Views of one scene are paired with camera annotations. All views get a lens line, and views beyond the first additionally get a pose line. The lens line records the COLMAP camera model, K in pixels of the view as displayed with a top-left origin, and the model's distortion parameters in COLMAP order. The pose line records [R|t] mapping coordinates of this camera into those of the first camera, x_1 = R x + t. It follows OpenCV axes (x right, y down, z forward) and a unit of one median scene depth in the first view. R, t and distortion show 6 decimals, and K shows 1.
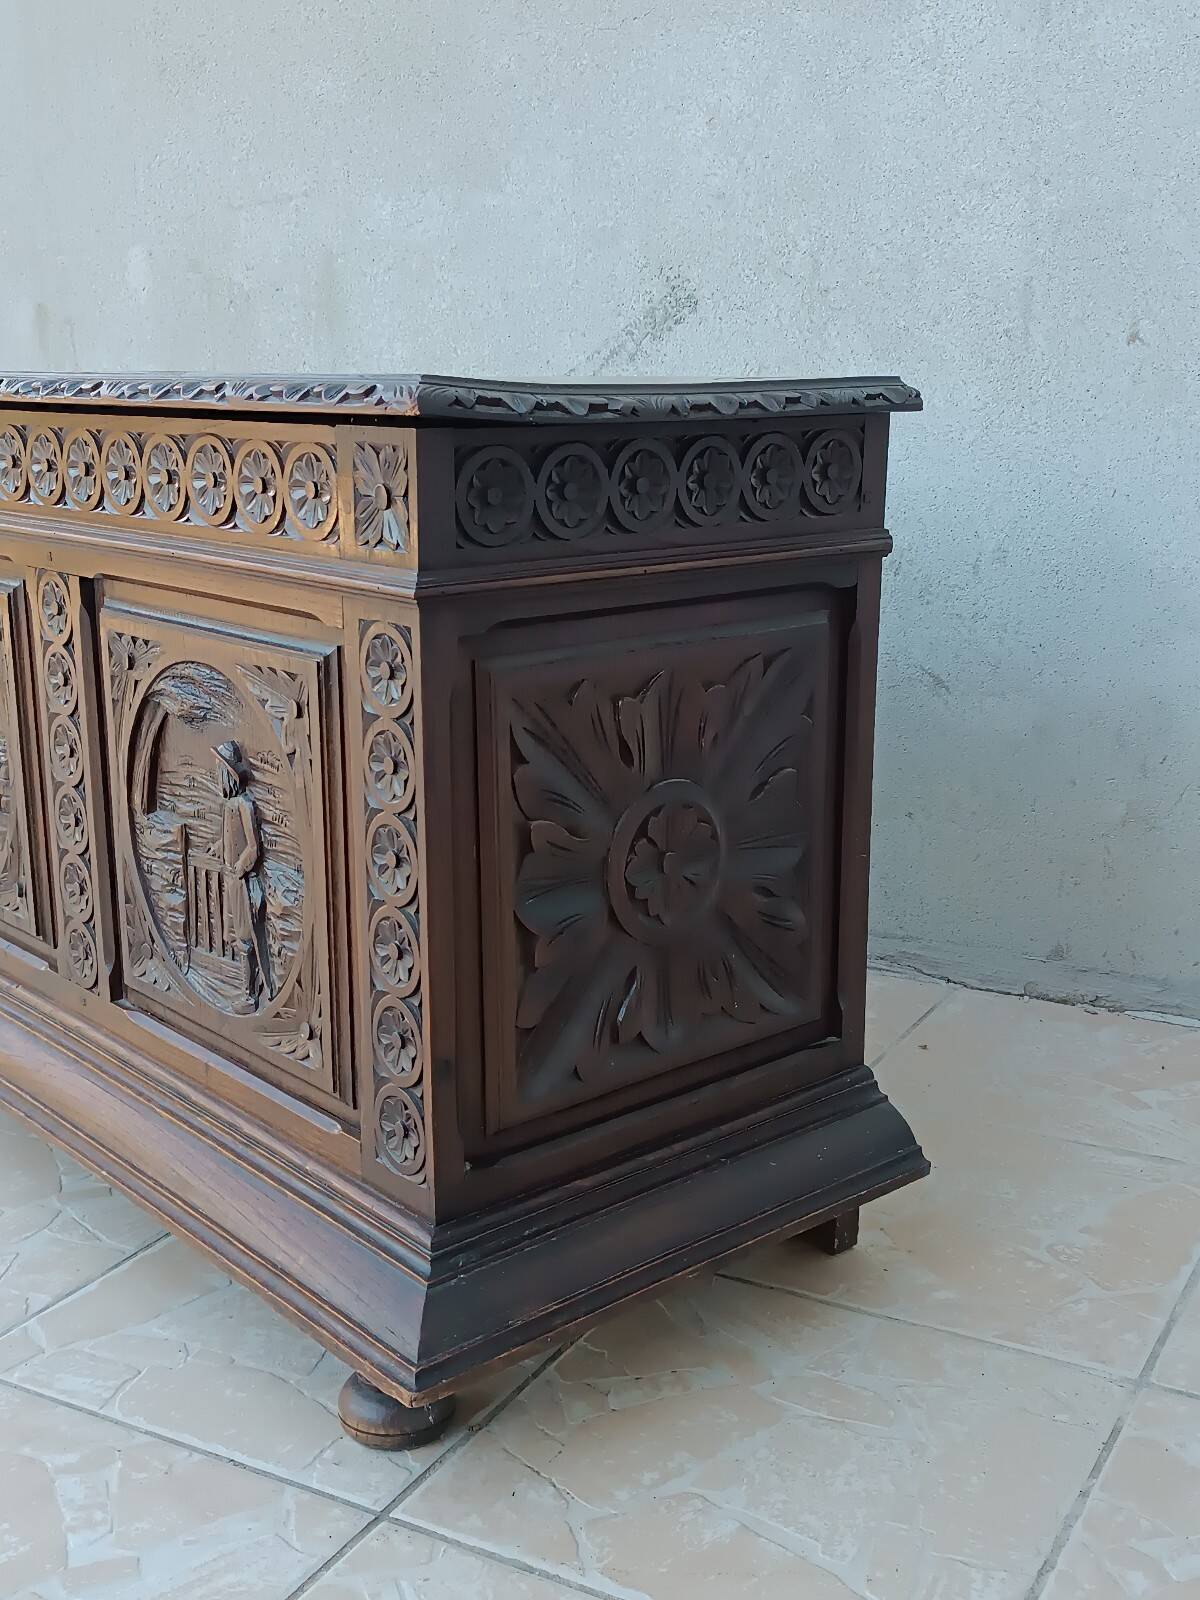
lens RADIAL K [[1857.9, 0, 600.0], [0, 1857.9, 800.0], [0, 0, 1]] dist [0.028122, -0.013010]
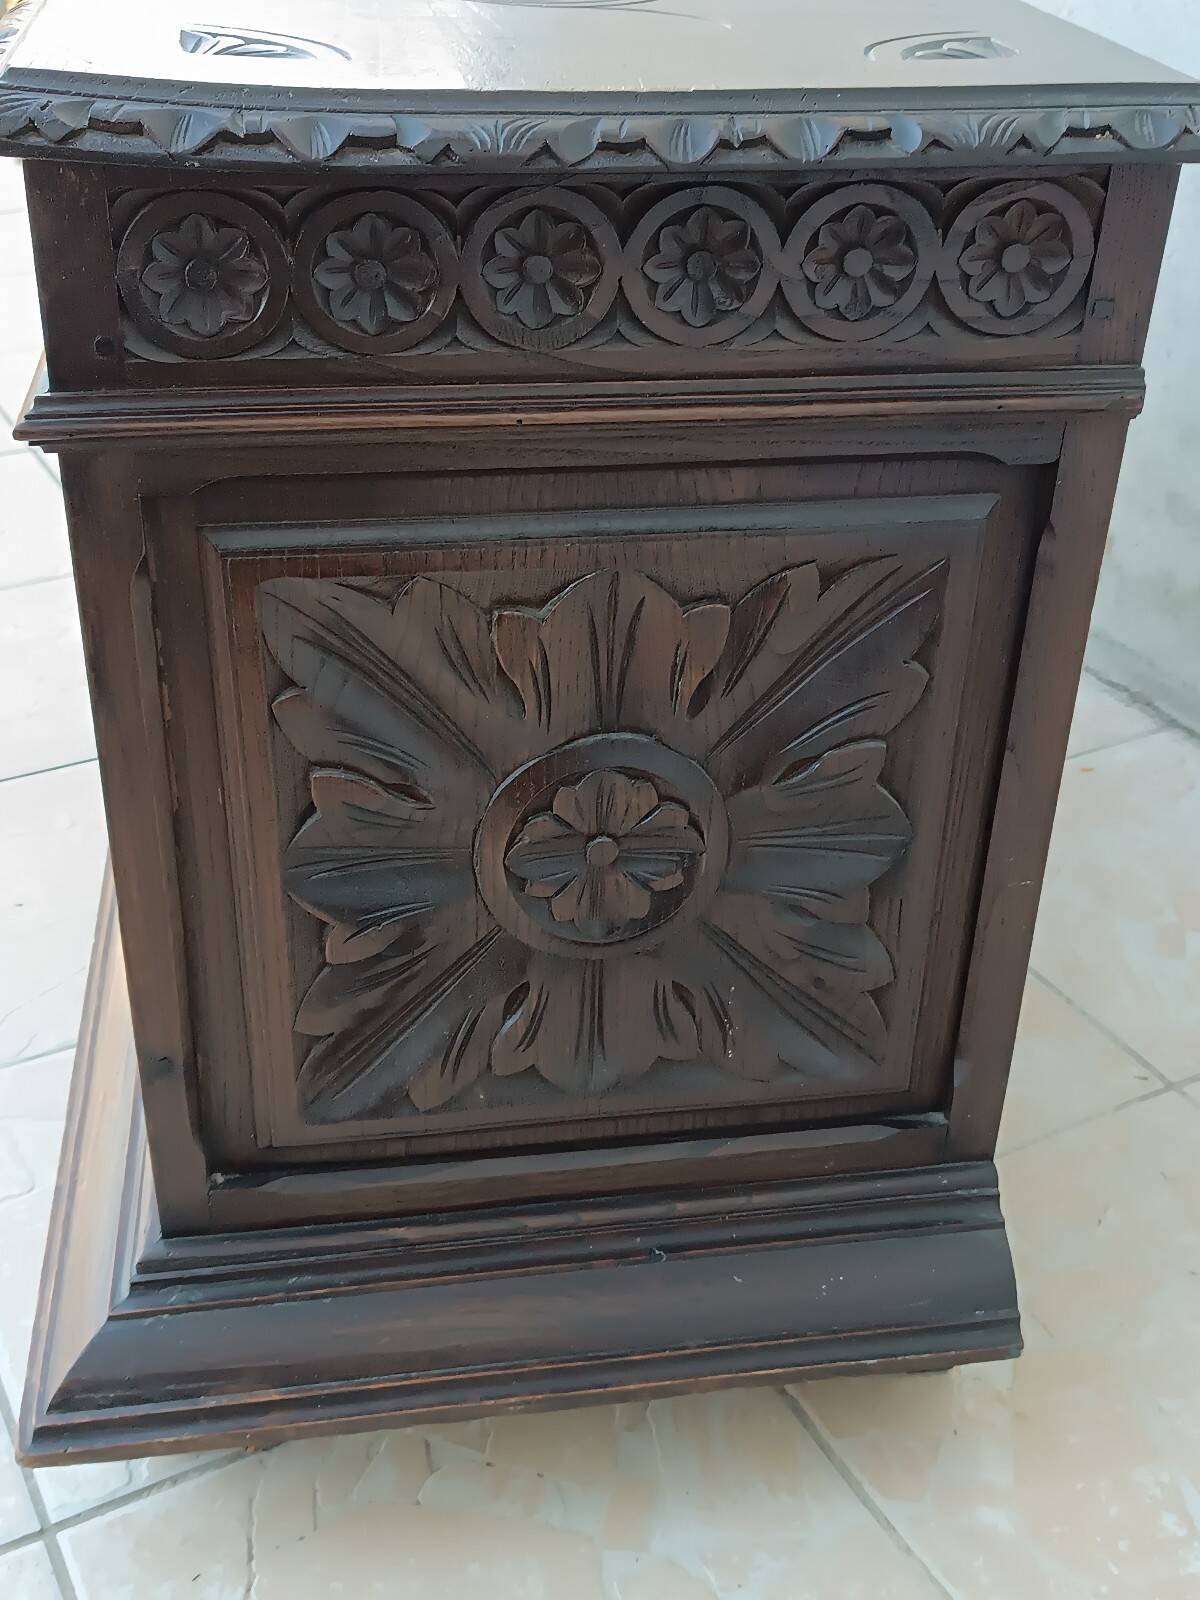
lens RADIAL K [[1867.6, 0, 610.9], [0, 1867.6, 804.8], [0, 0, 1]] dist [0.080570, -0.202987]
pose [[0.843947, 0.299757, -0.444858, 0.323806], [-0.151993, 0.928939, 0.337595, -0.200752], [0.514442, -0.217298, 0.829536, 0.467704]]
